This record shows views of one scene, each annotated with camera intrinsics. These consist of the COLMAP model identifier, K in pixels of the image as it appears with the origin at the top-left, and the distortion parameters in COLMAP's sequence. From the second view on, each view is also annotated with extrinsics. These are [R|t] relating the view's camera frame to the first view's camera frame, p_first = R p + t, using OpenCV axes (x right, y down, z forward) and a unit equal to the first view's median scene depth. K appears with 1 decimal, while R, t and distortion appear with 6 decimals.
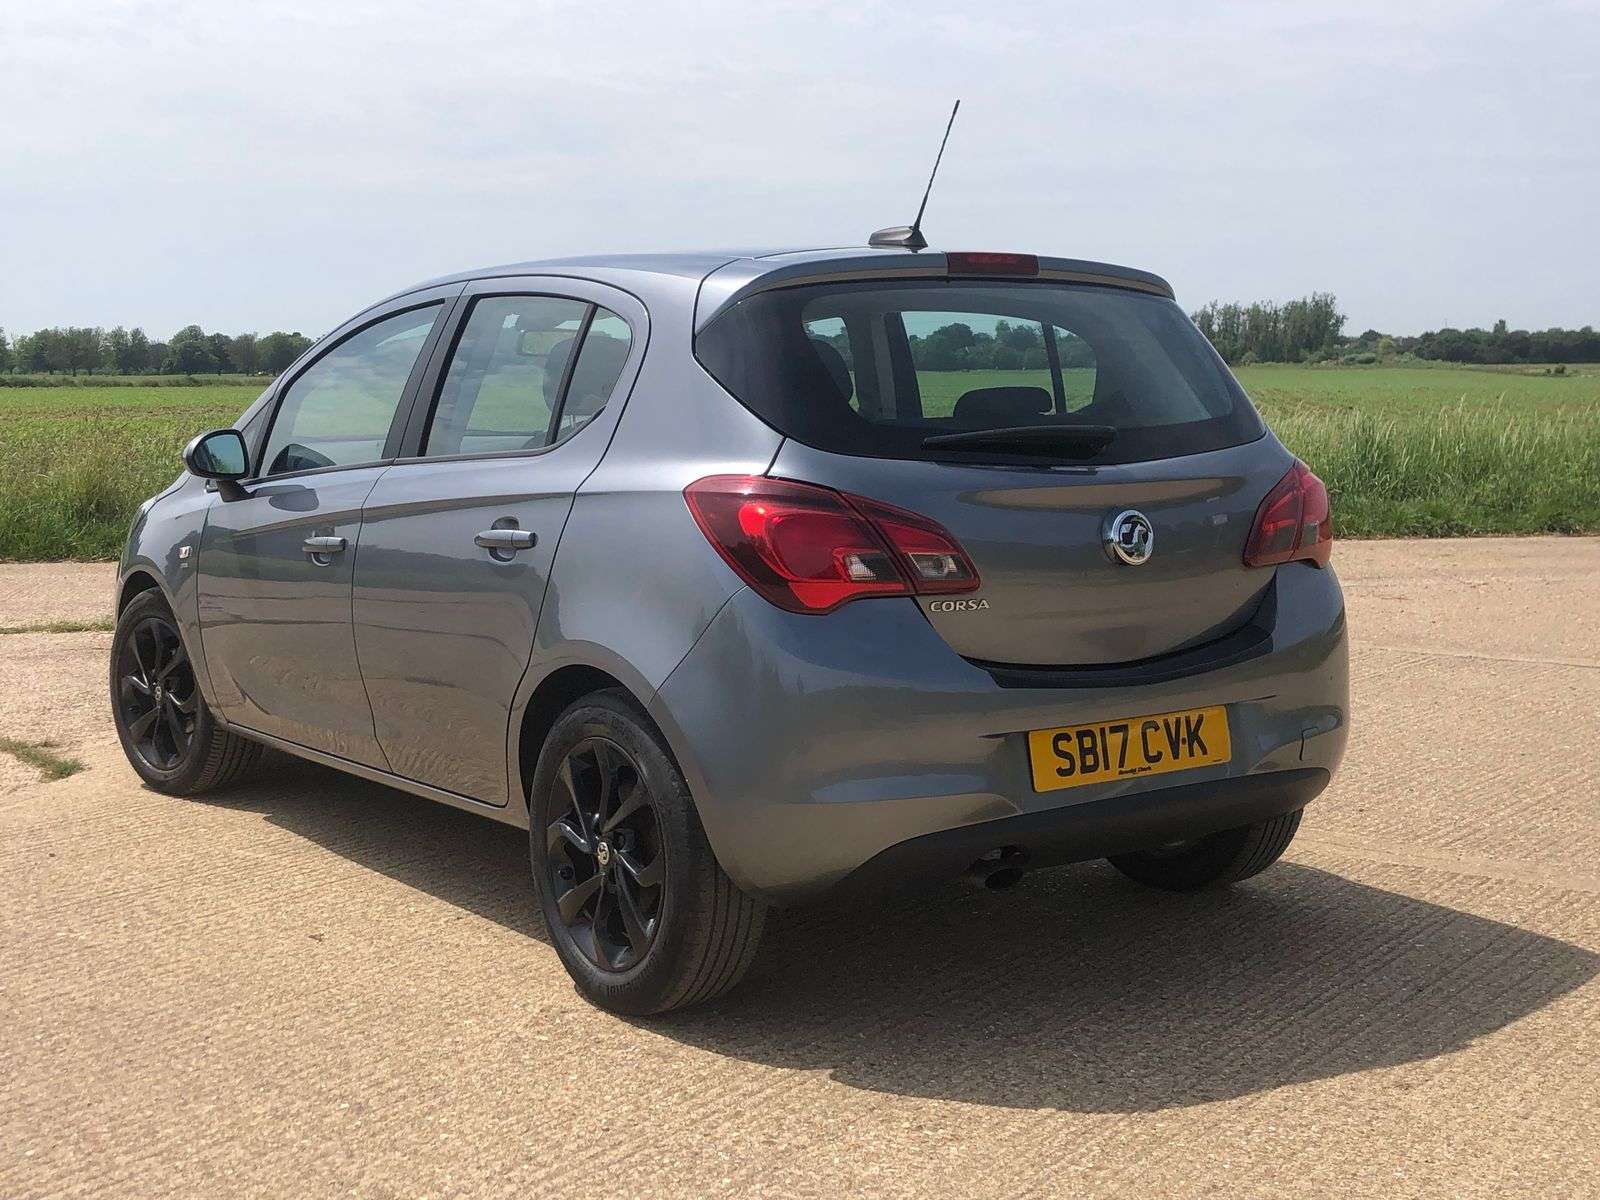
lens RADIAL K [[2102.8, 0, 800.8], [0, 2102.8, 624.8], [0, 0, 1]] dist [0.142973, -0.009149]
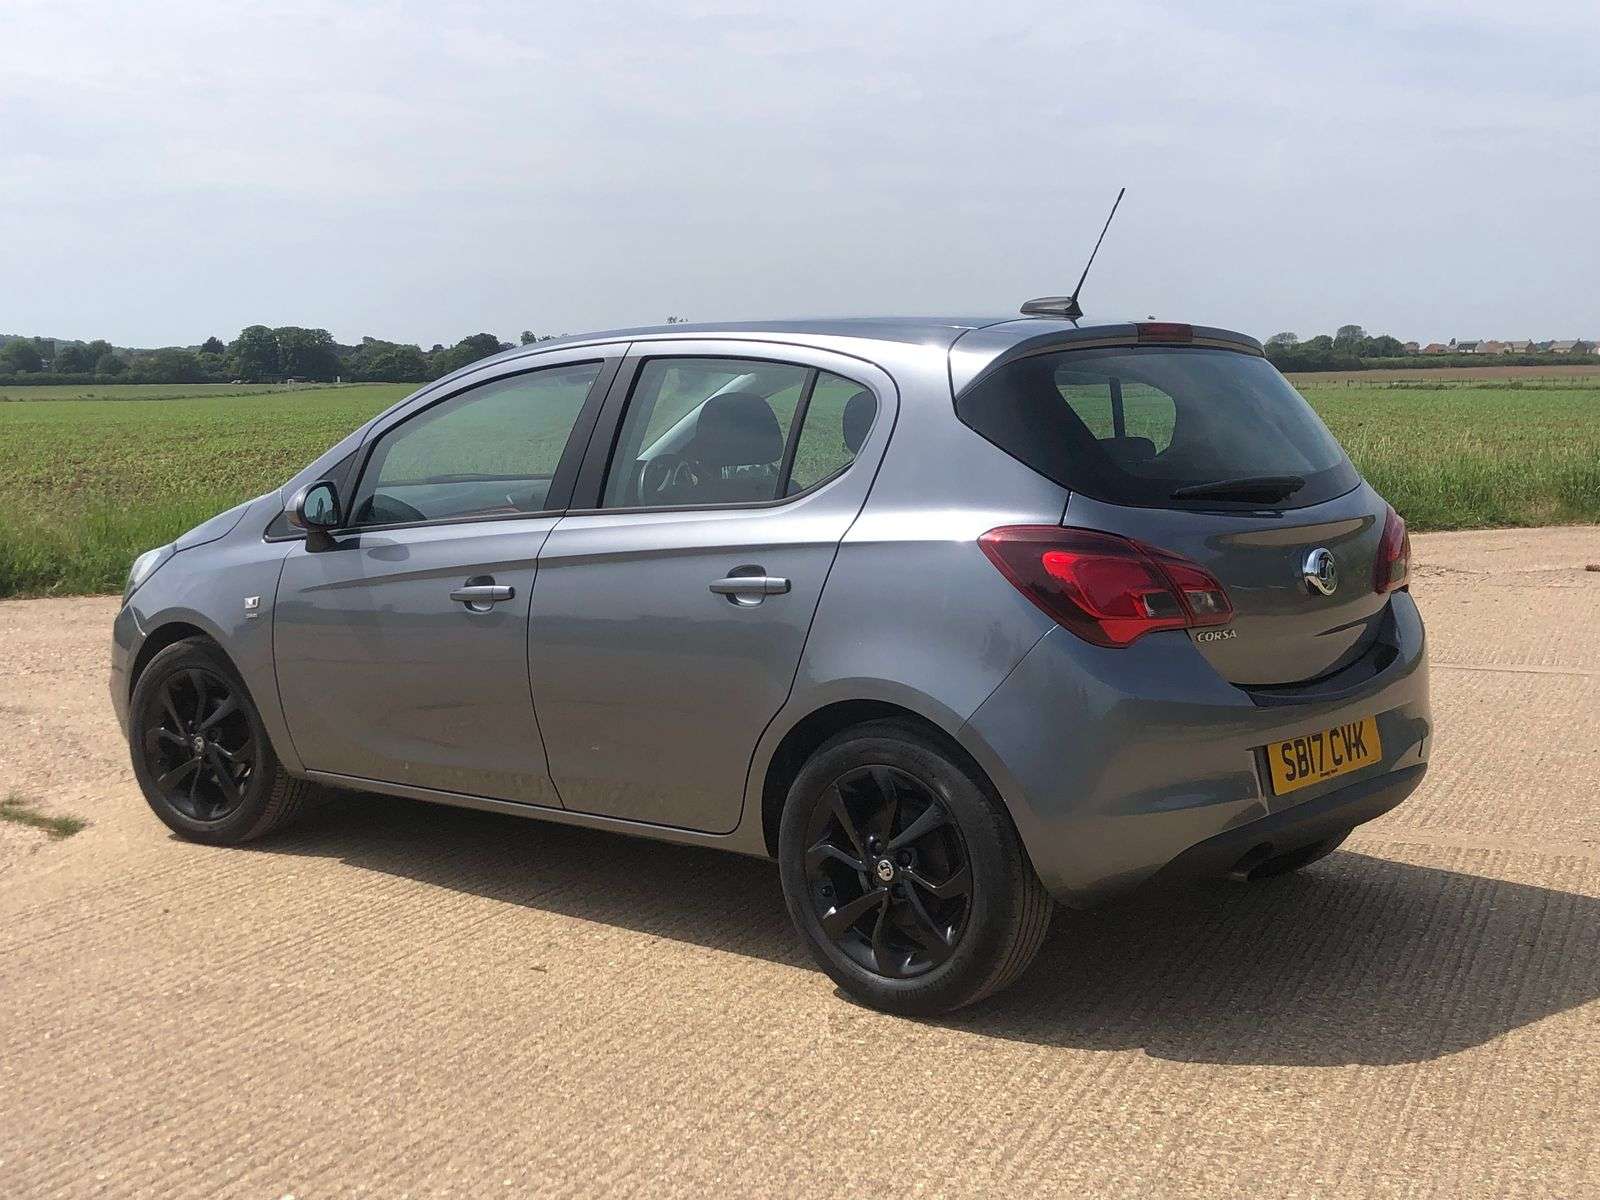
lens RADIAL K [[2102.8, 0, 800.8], [0, 2102.8, 624.8], [0, 0, 1]] dist [0.142973, -0.009149]
pose [[0.966793, -0.029921, 0.253801, -0.405788], [0.031509, 0.999501, -0.002192, -0.018219], [-0.253609, 0.010116, 0.967254, -0.050845]]
